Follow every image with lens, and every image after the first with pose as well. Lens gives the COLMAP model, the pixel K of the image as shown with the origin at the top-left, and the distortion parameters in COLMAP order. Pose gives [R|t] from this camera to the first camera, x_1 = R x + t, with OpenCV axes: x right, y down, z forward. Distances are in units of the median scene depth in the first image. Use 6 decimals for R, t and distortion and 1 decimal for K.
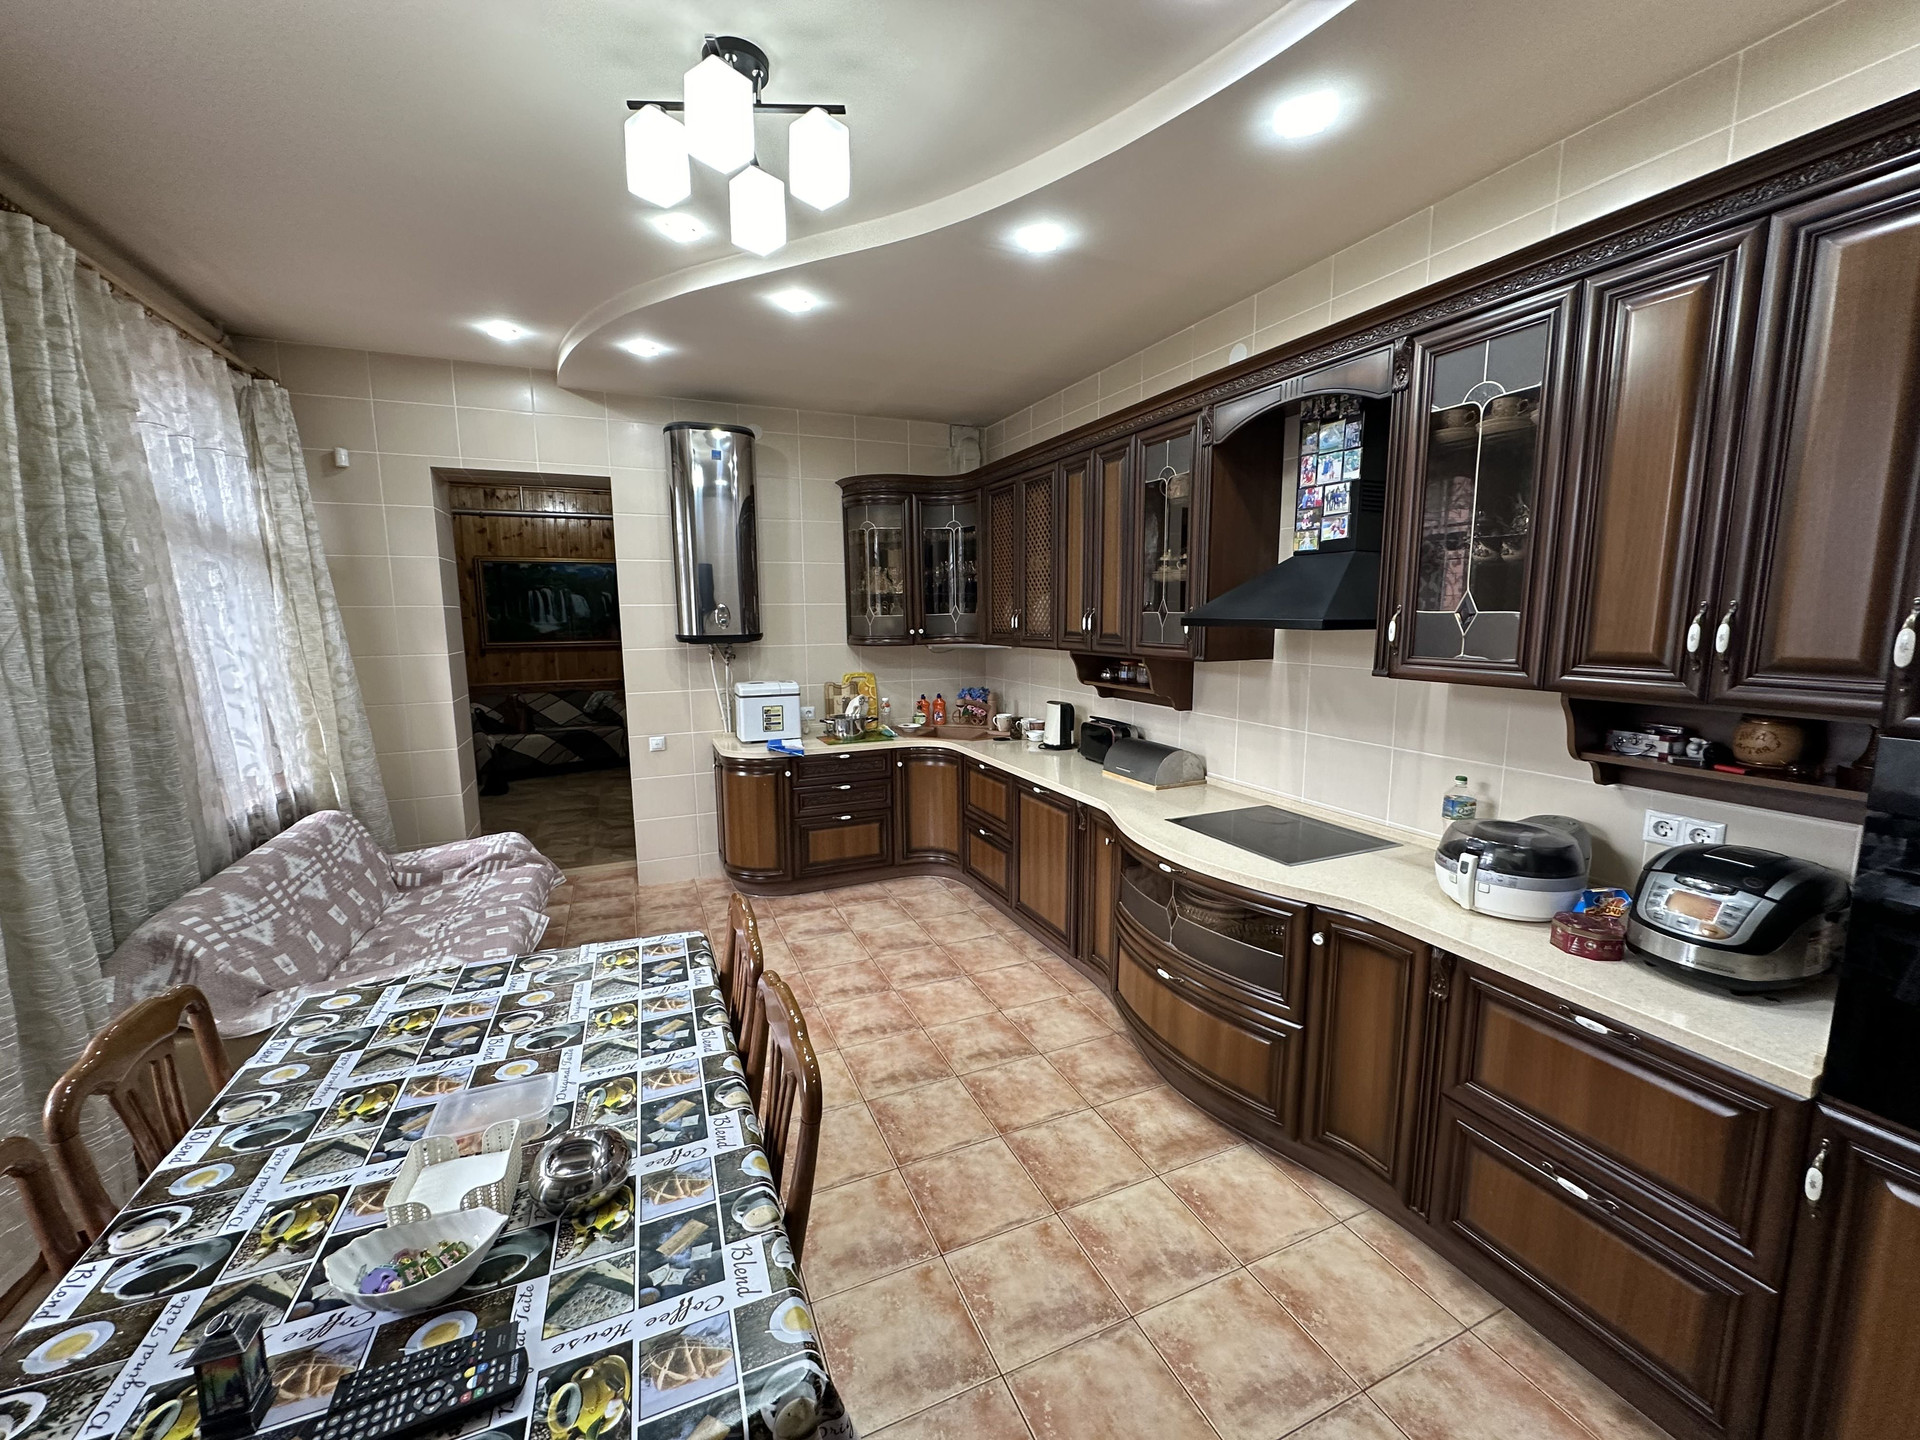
lens RADIAL K [[773.7, 0, 964.9], [0, 773.7, 721.1], [0, 0, 1]] dist [0.000965, 0.000158]
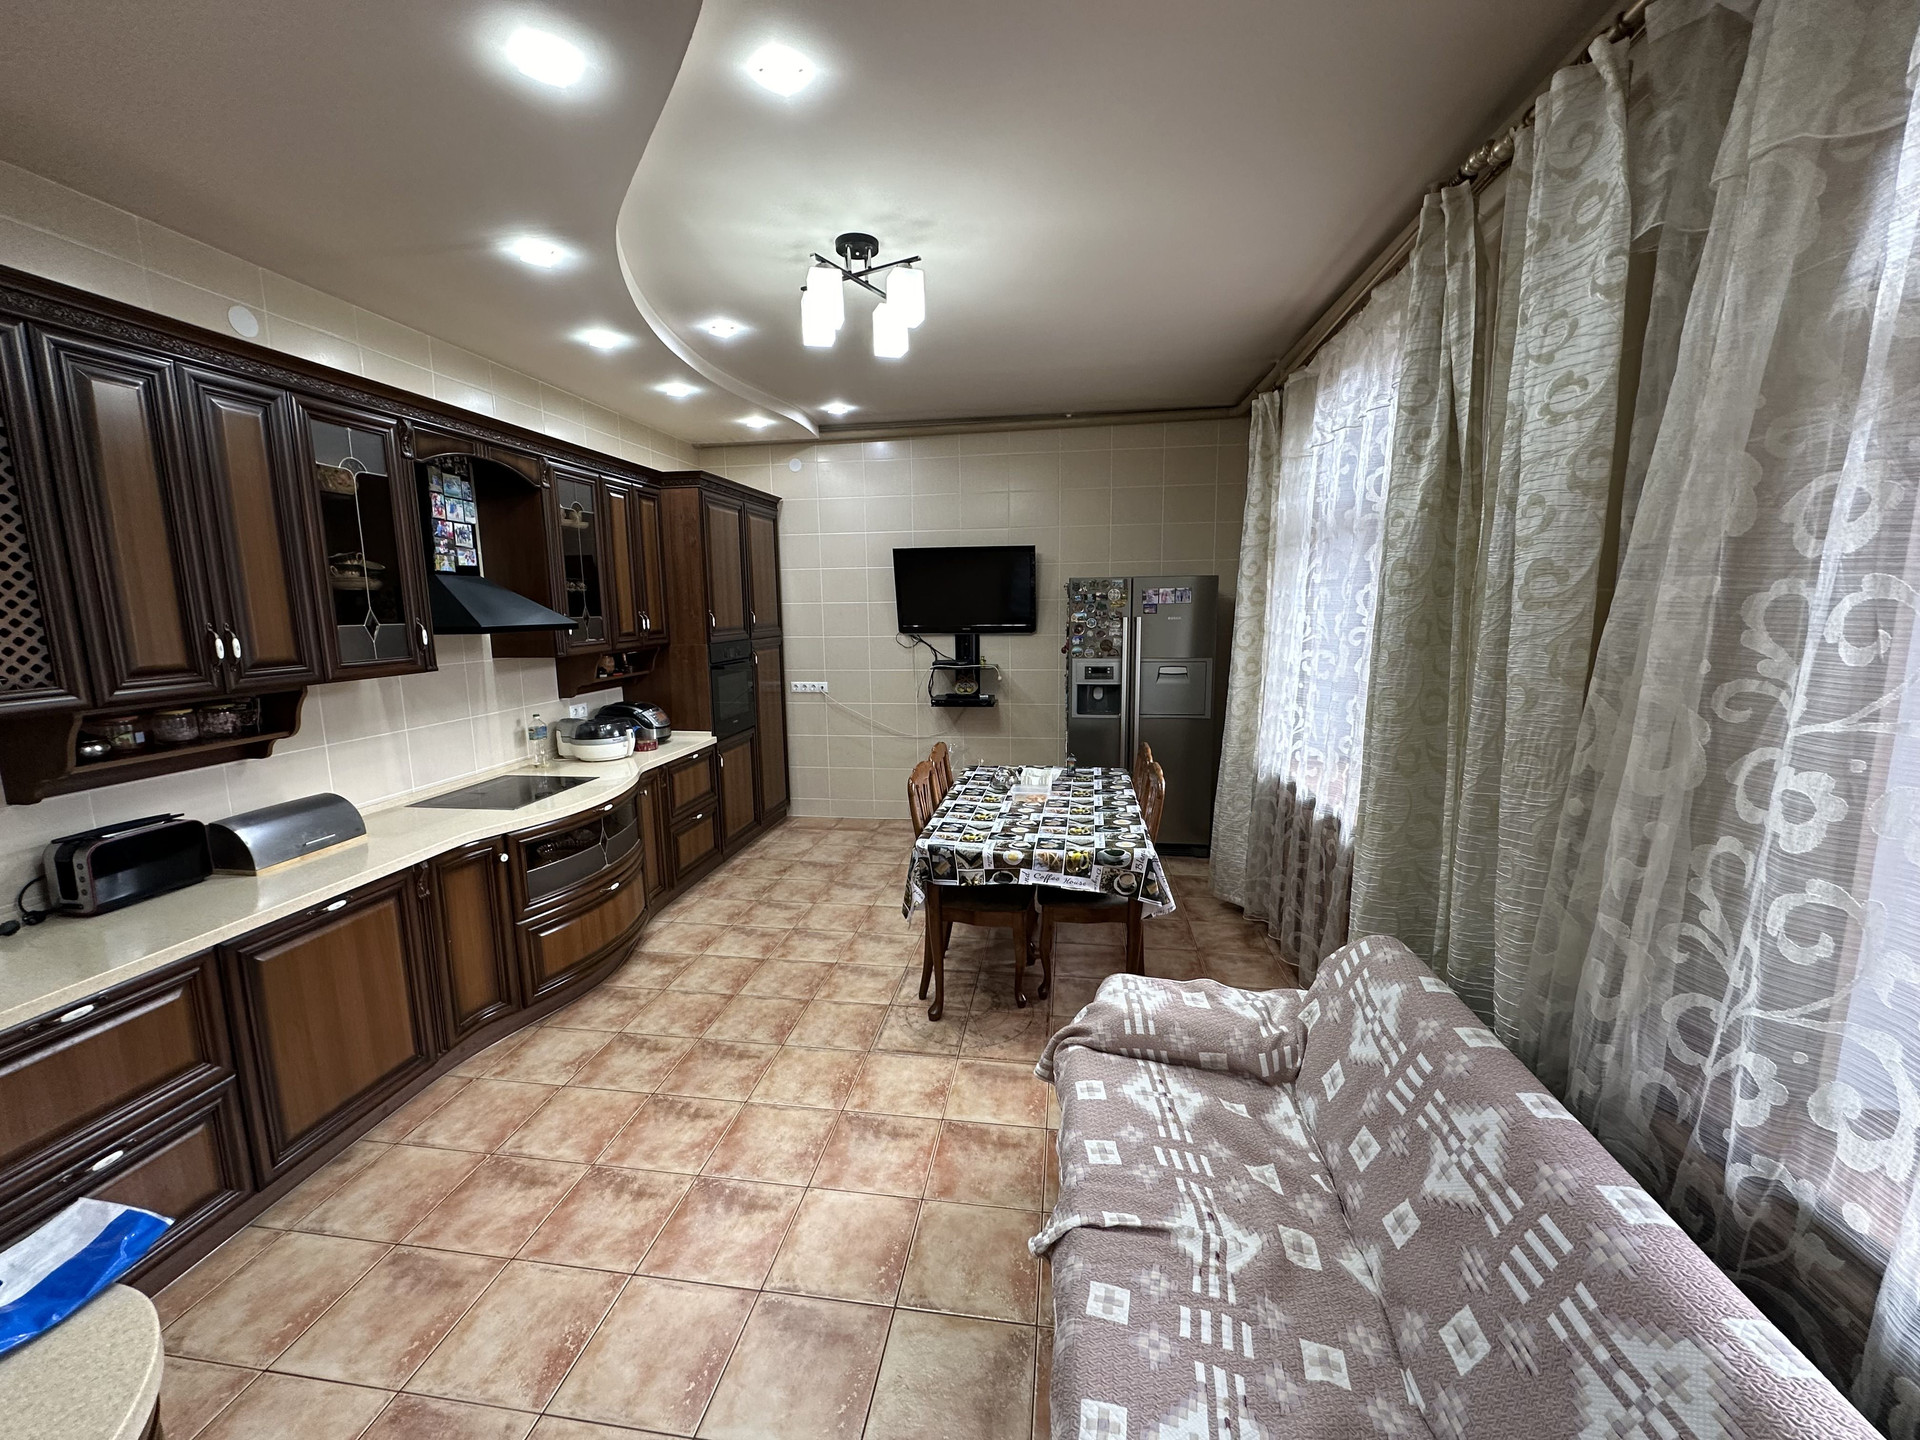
lens RADIAL K [[773.7, 0, 957.5], [0, 773.7, 720.2], [0, 0, 1]] dist [0.000965, 0.000158]
pose [[-0.847844, -0.061530, 0.526664, -0.982496], [0.095178, 0.959453, 0.265313, -0.262974], [-0.521634, 0.275071, -0.807610, 1.773586]]
